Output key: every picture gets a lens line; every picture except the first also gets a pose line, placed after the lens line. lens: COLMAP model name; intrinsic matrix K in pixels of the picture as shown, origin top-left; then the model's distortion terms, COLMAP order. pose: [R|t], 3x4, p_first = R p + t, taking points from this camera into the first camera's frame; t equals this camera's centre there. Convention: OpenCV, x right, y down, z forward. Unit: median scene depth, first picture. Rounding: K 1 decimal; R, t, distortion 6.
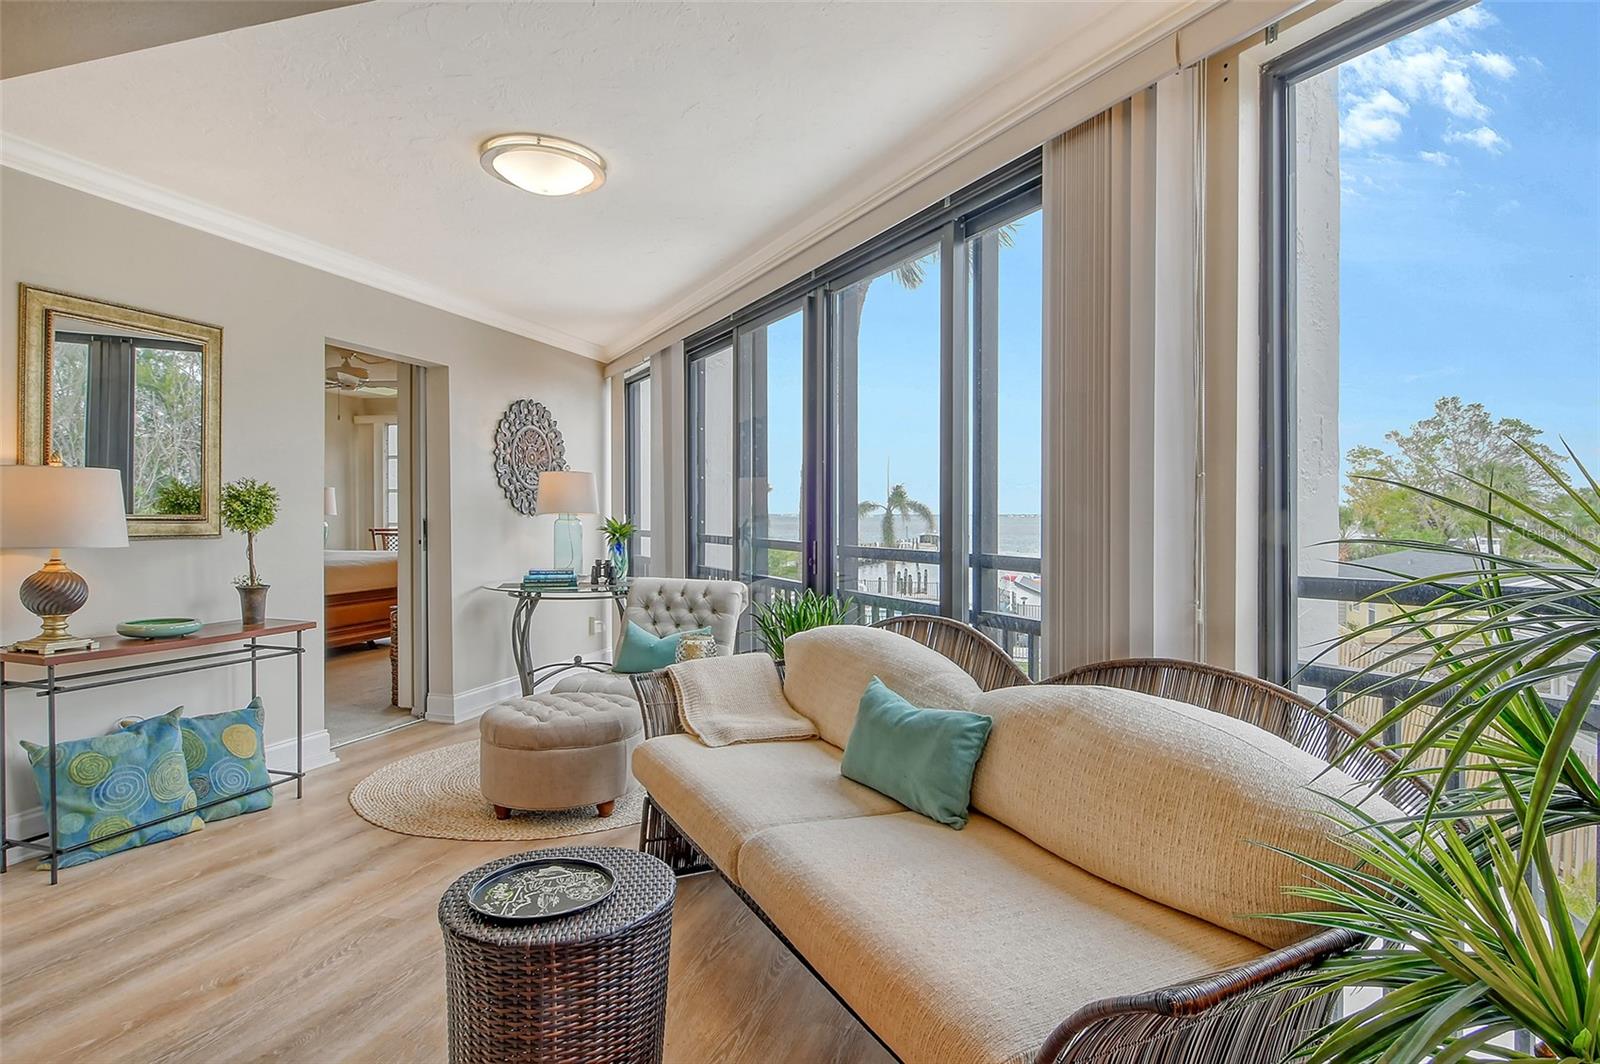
lens RADIAL K [[846.0, 0, 817.6], [0, 846.0, 523.4], [0, 0, 1]] dist [0.017115, -0.032832]
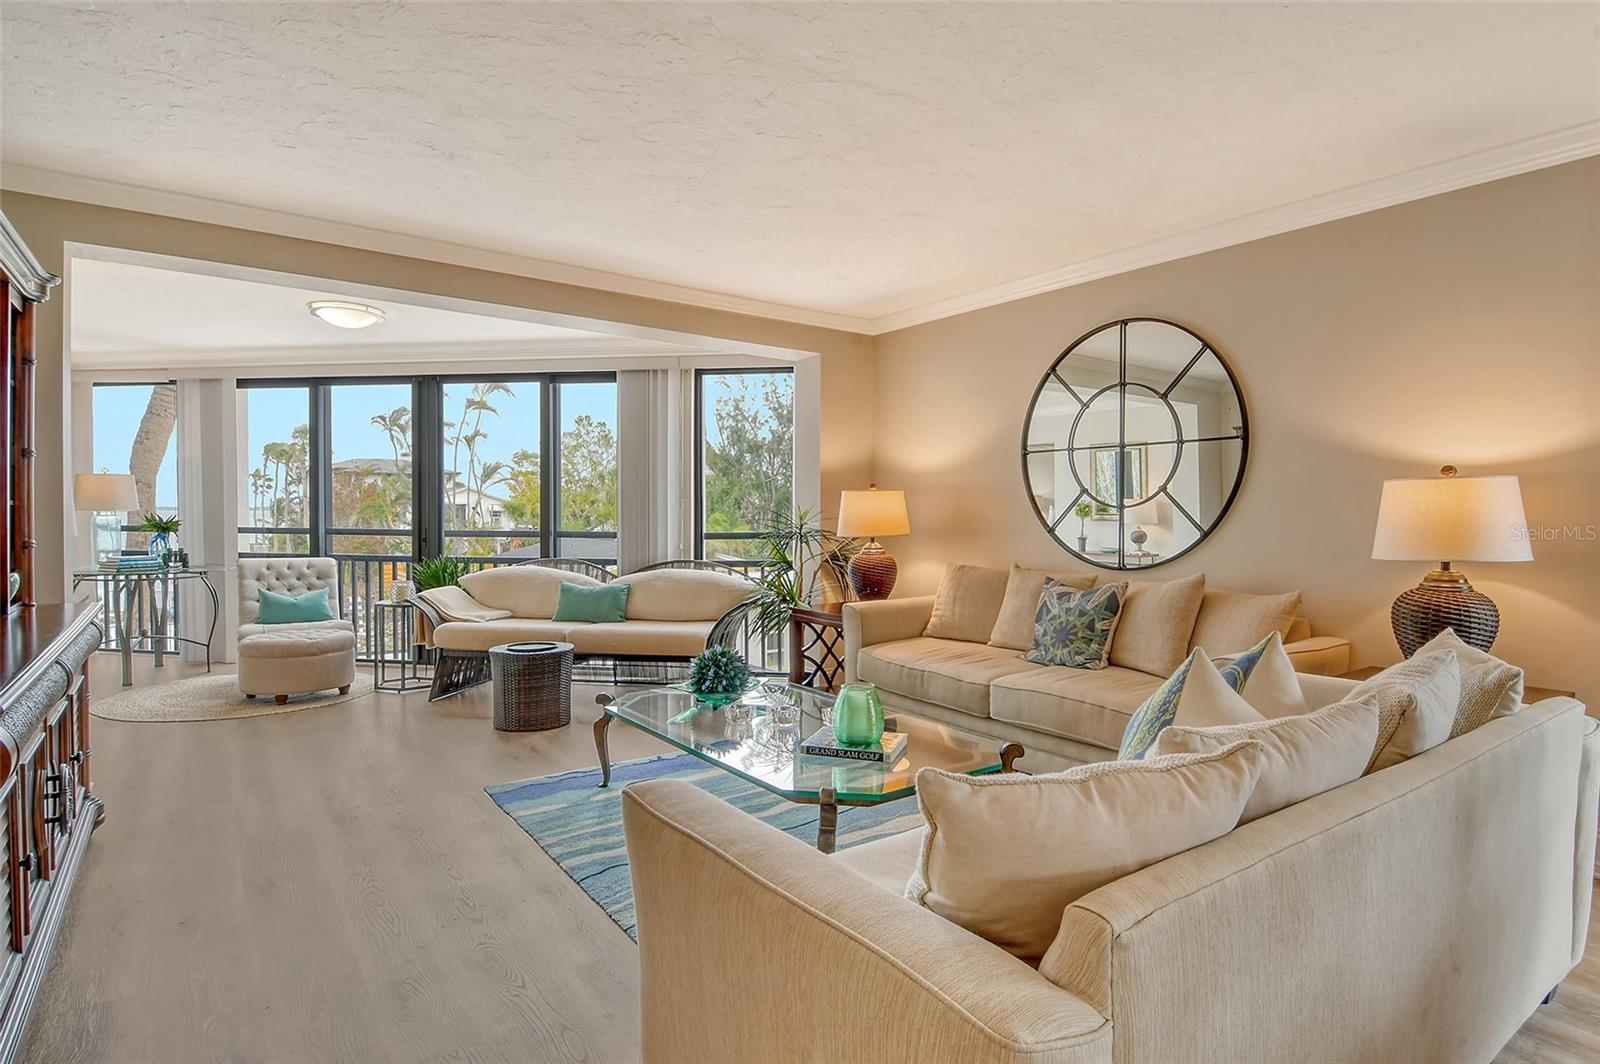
lens RADIAL K [[852.6, 0, 807.1], [0, 852.6, 512.1], [0, 0, 1]] dist [-0.003076, -0.000465]
pose [[0.611404, -0.001613, 0.791317, -1.074700], [0.005340, 0.999984, -0.002088, -0.002949], [-0.791300, 0.005502, 0.611403, -0.779575]]
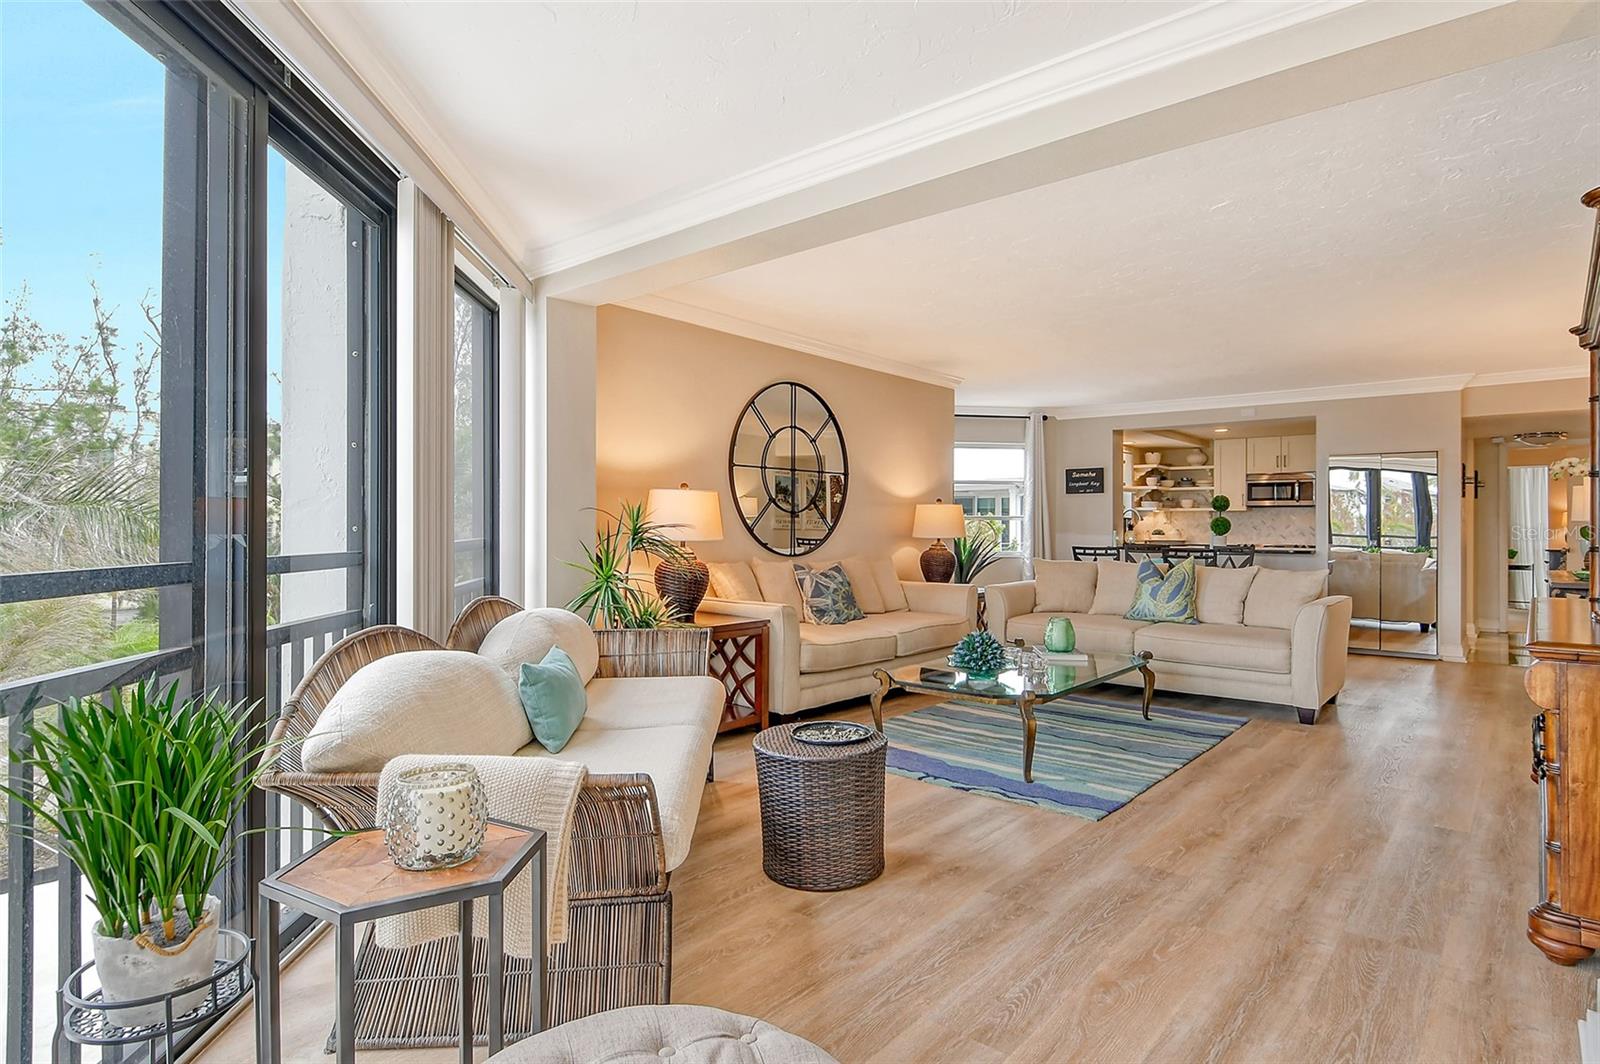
lens RADIAL K [[846.0, 0, 817.6], [0, 846.0, 523.4], [0, 0, 1]] dist [0.017115, -0.032832]
pose [[-0.924581, -0.008012, 0.380901, -0.482994], [-0.006288, 0.999964, 0.005772, 0.001718], [-0.380934, 0.002941, -0.924598, 1.429071]]
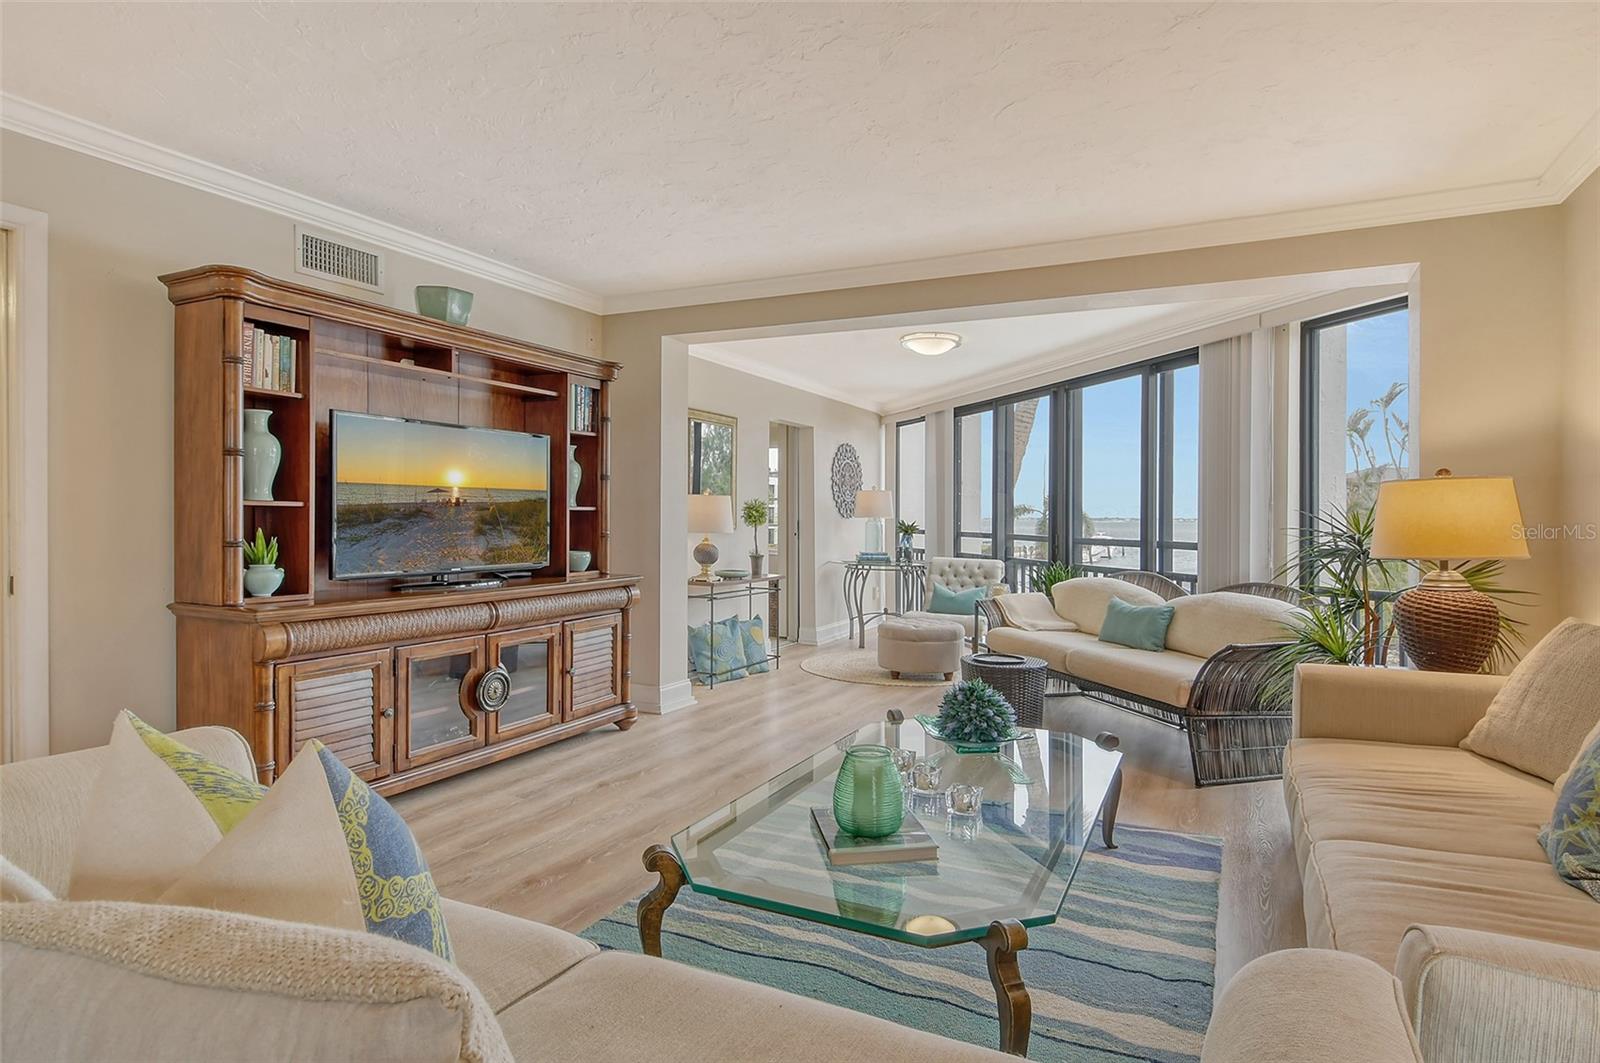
lens RADIAL K [[843.1, 0, 826.9], [0, 843.1, 516.8], [0, 0, 1]] dist [0.035878, -0.031608]
pose [[0.987502, 0.005222, -0.157518, -0.236443], [-0.006853, 0.999928, -0.009815, 0.006210], [0.157455, 0.010772, 0.987467, -0.922706]]
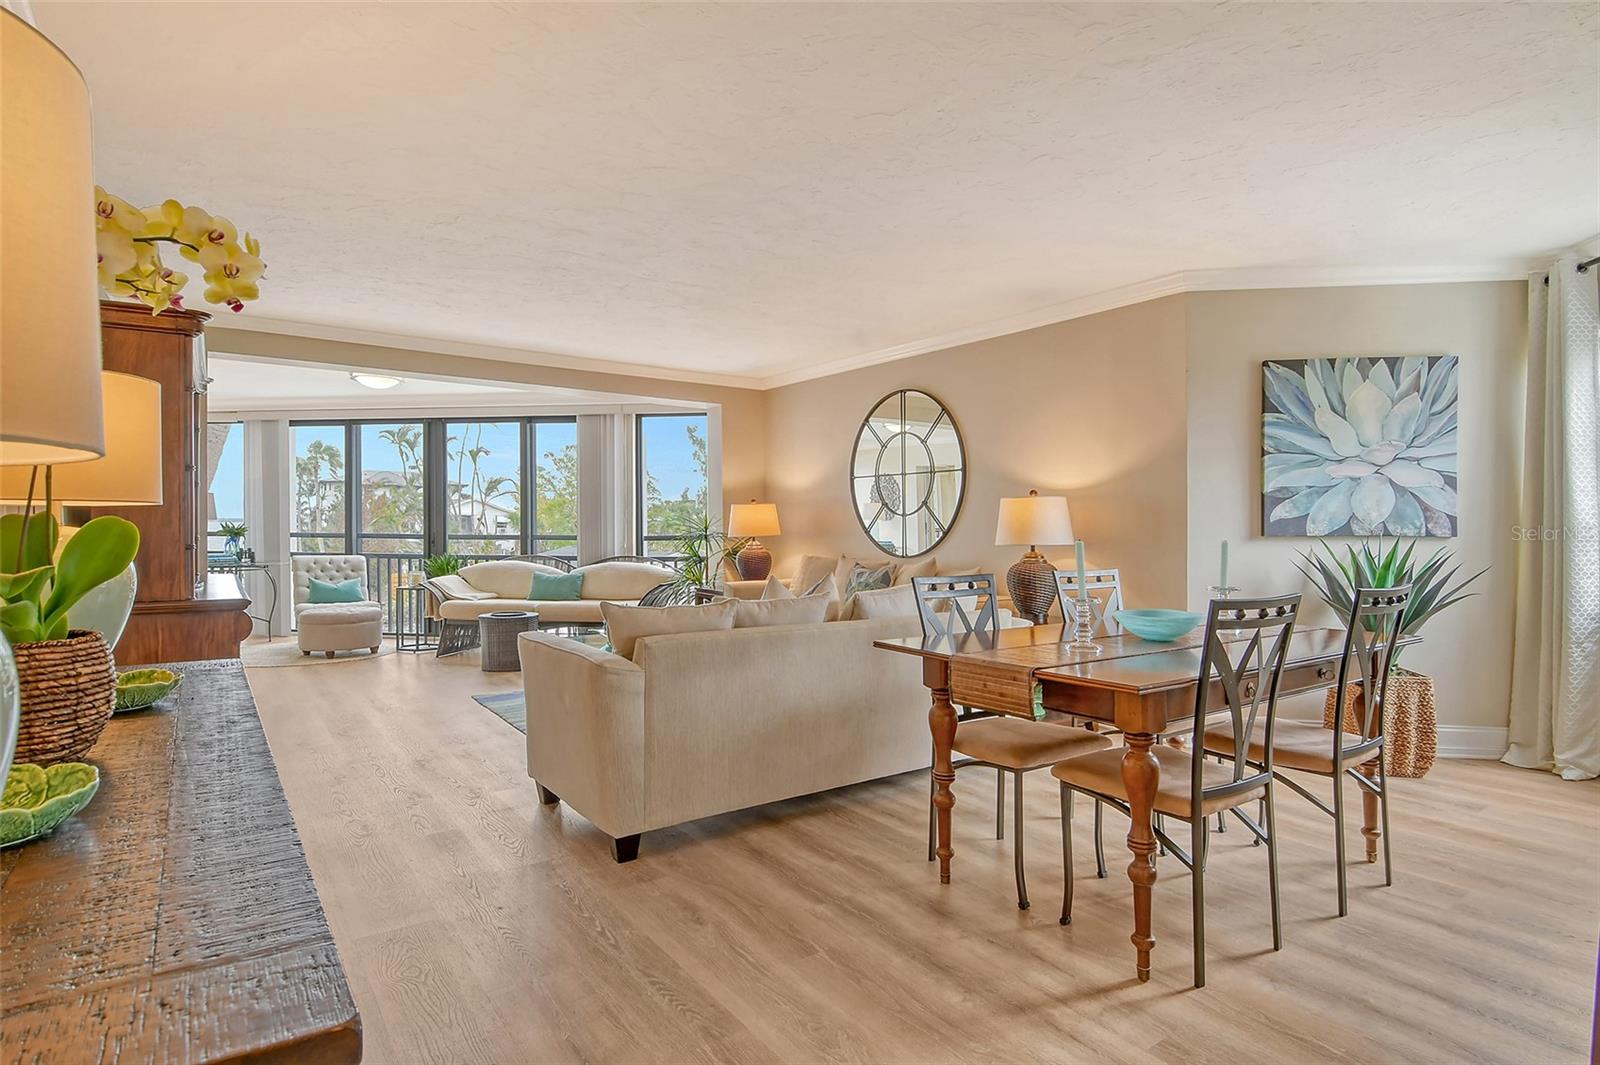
lens RADIAL K [[846.0, 0, 817.6], [0, 846.0, 523.9], [0, 0, 1]] dist [0.017115, -0.032832]
pose [[0.607399, -0.003880, 0.794387, -1.413499], [0.006861, 0.999976, -0.000362, 0.007684], [-0.794367, 0.005670, 0.607412, -1.407112]]
